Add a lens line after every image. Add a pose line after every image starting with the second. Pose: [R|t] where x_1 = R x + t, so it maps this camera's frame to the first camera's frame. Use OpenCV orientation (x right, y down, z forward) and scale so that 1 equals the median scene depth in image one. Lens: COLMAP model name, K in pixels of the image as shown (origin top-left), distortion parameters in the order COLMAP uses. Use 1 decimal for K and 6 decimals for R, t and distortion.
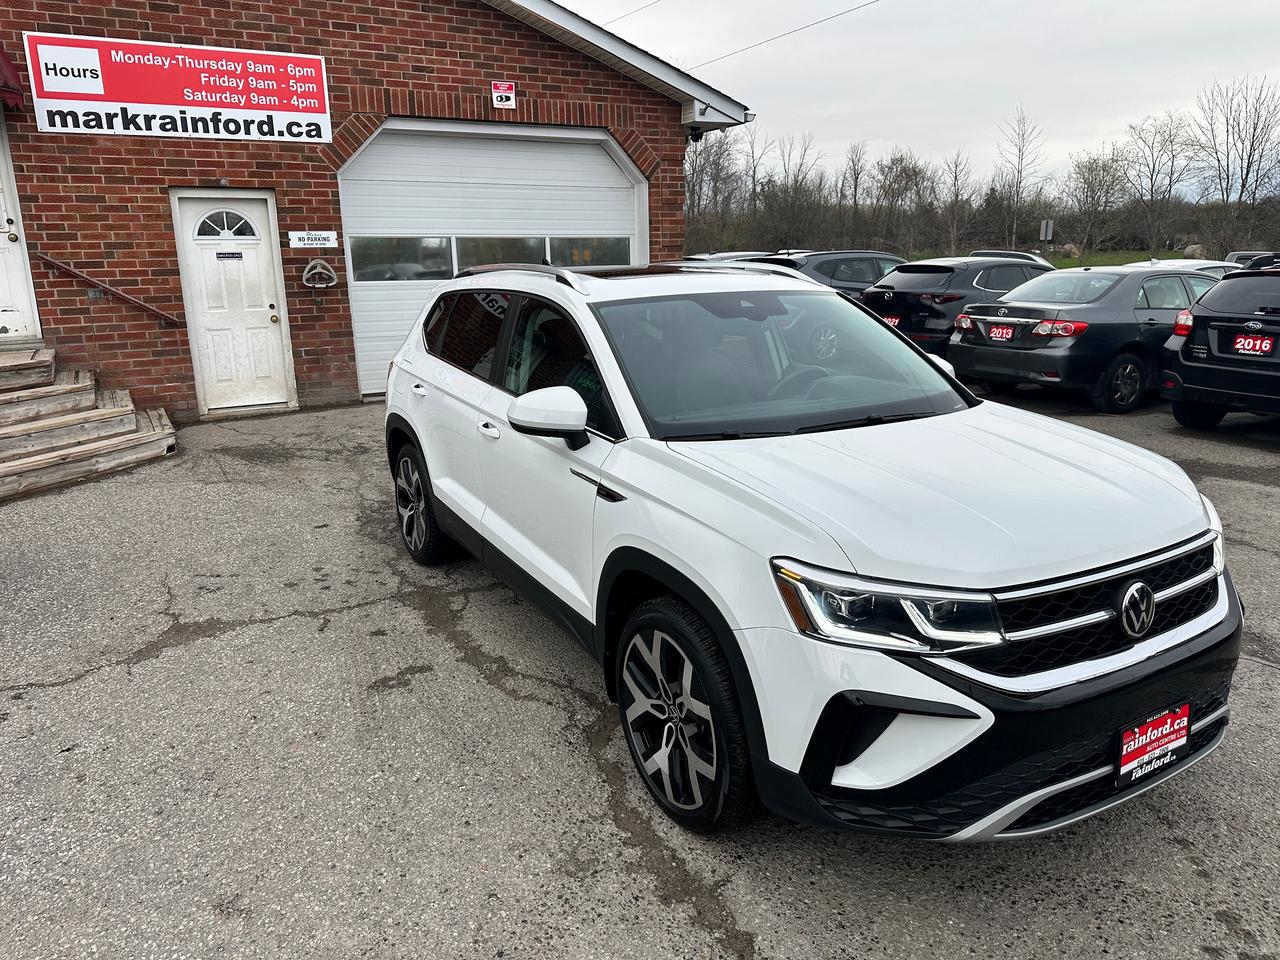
lens RADIAL K [[885.4, 0, 635.3], [0, 885.4, 477.8], [0, 0, 1]] dist [0.004401, -0.005134]
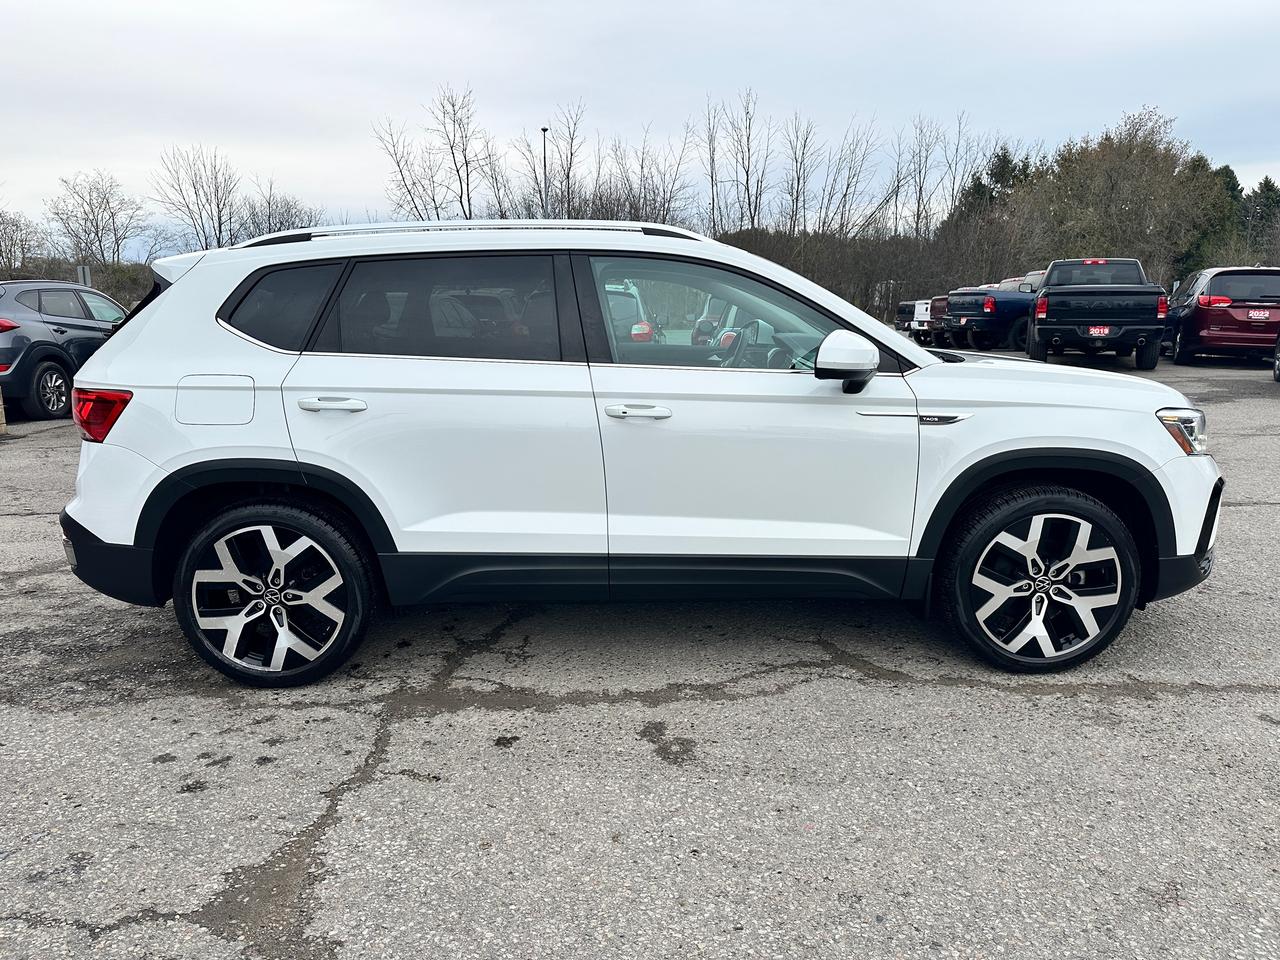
lens RADIAL K [[885.4, 0, 635.3], [0, 885.4, 477.8], [0, 0, 1]] dist [0.004401, -0.005134]
pose [[0.505533, -0.175132, 0.844846, -0.757102], [0.224192, 0.972213, 0.067384, -0.046512], [-0.833171, 0.155343, 0.530749, 0.498089]]
